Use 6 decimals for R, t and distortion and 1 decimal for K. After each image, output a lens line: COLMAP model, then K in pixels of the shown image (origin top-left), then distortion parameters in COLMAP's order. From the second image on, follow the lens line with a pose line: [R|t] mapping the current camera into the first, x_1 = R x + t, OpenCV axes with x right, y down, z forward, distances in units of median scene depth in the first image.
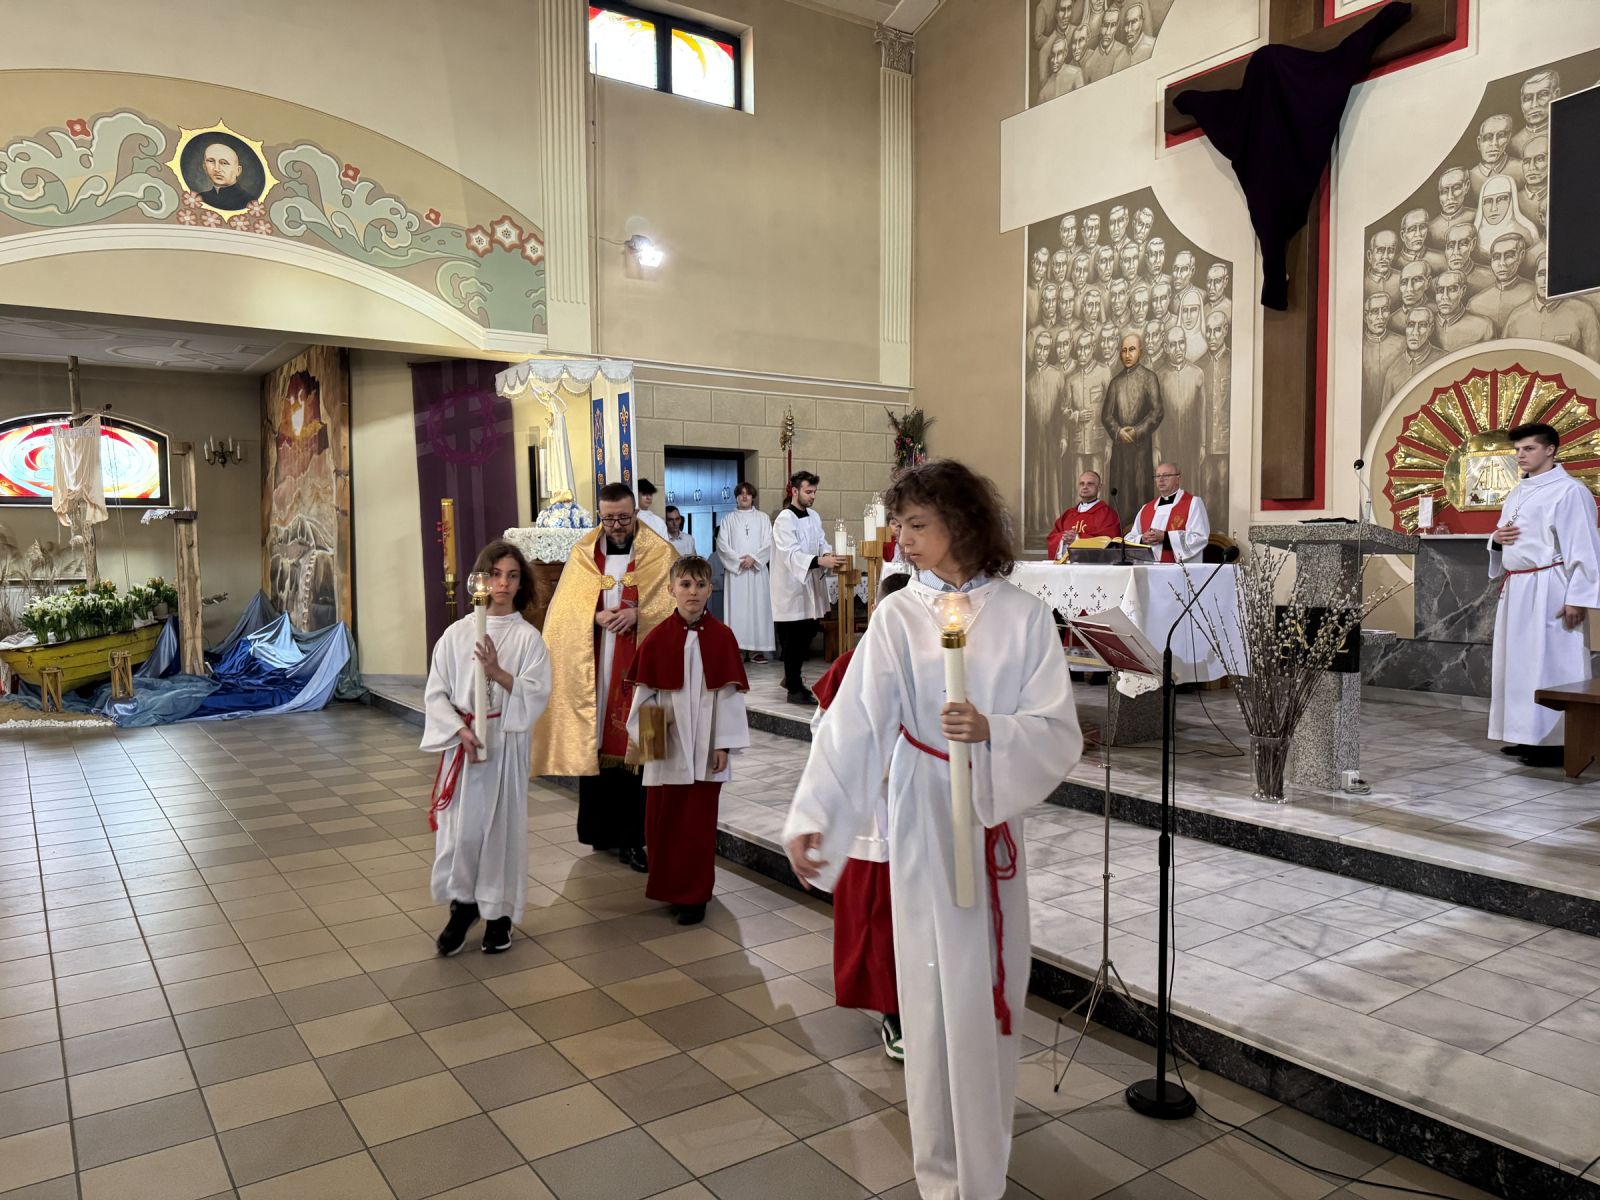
lens RADIAL K [[1123.8, 0, 760.3], [0, 1123.8, 615.7], [0, 0, 1]] dist [-0.012326, 0.000777]
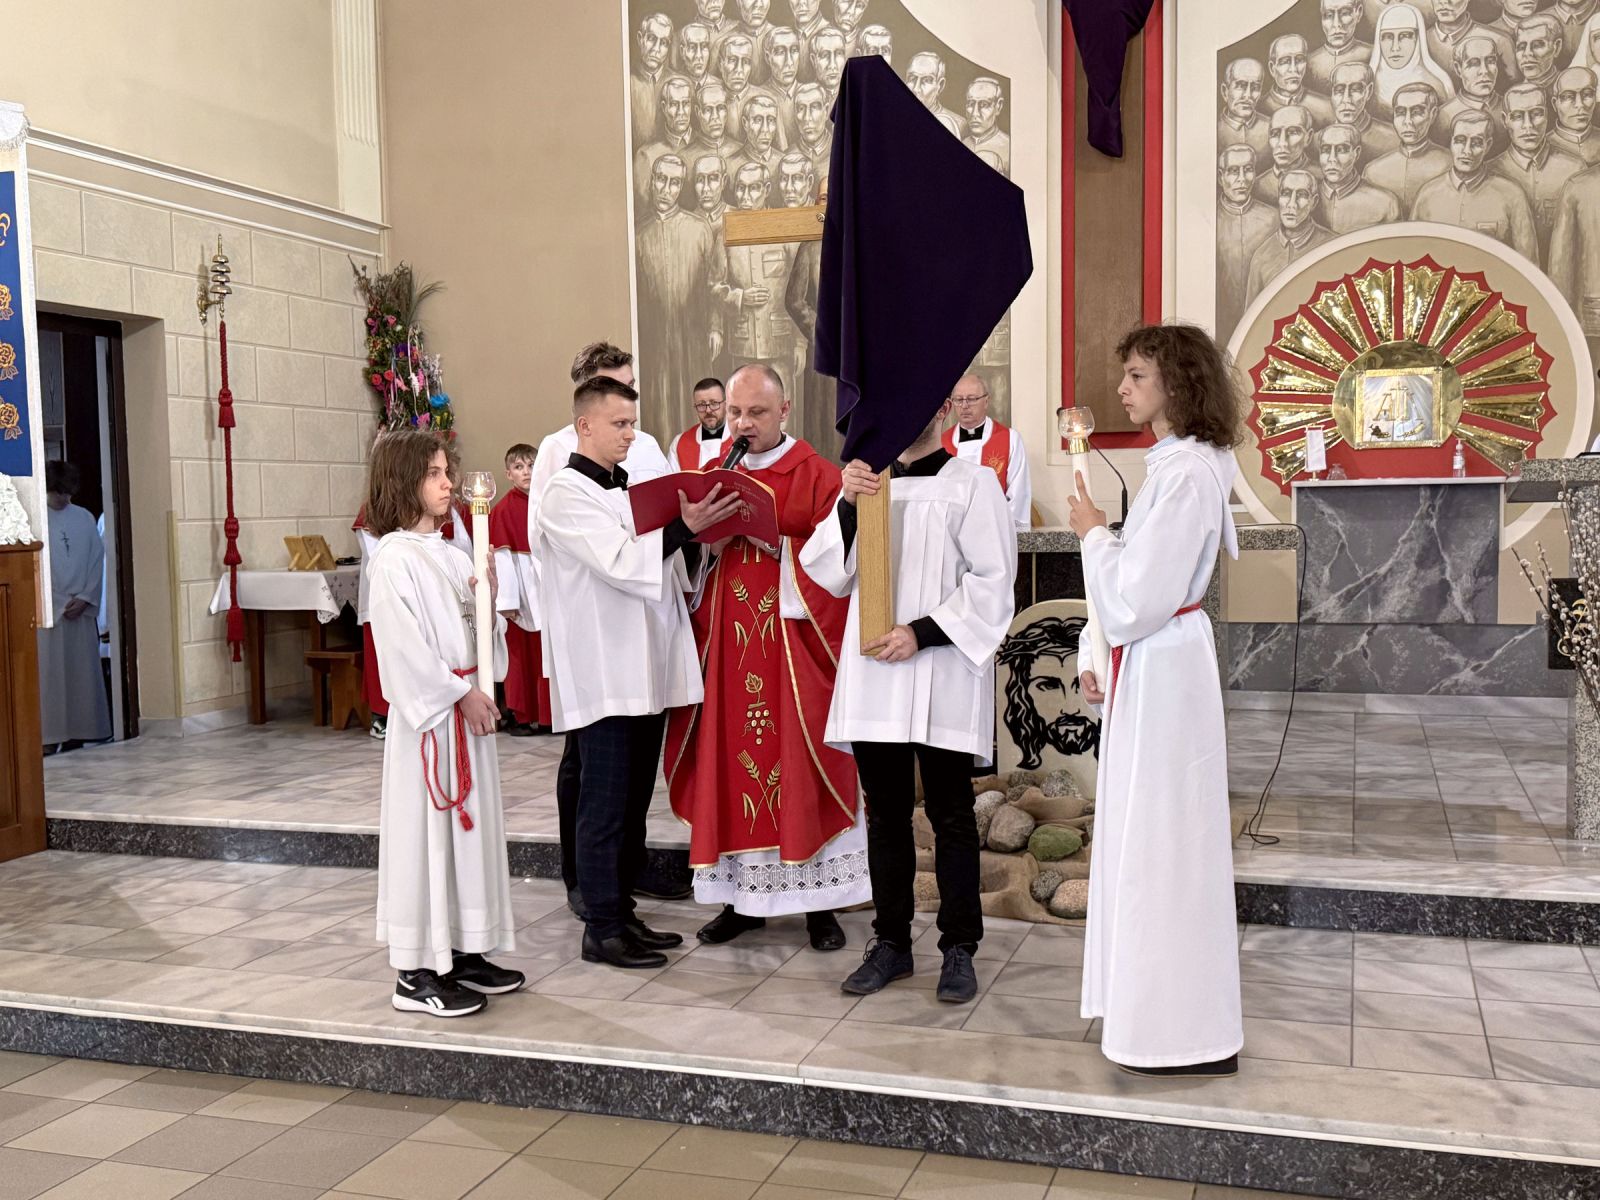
lens RADIAL K [[1636.9, 0, 798.7], [0, 1636.9, 613.3], [0, 0, 1]] dist [0.029035, 0.000000]
pose [[0.781129, -0.048893, 0.622452, -0.339617], [0.054434, 0.998466, 0.010119, -0.013813], [-0.621992, 0.025978, 0.782592, 0.353346]]
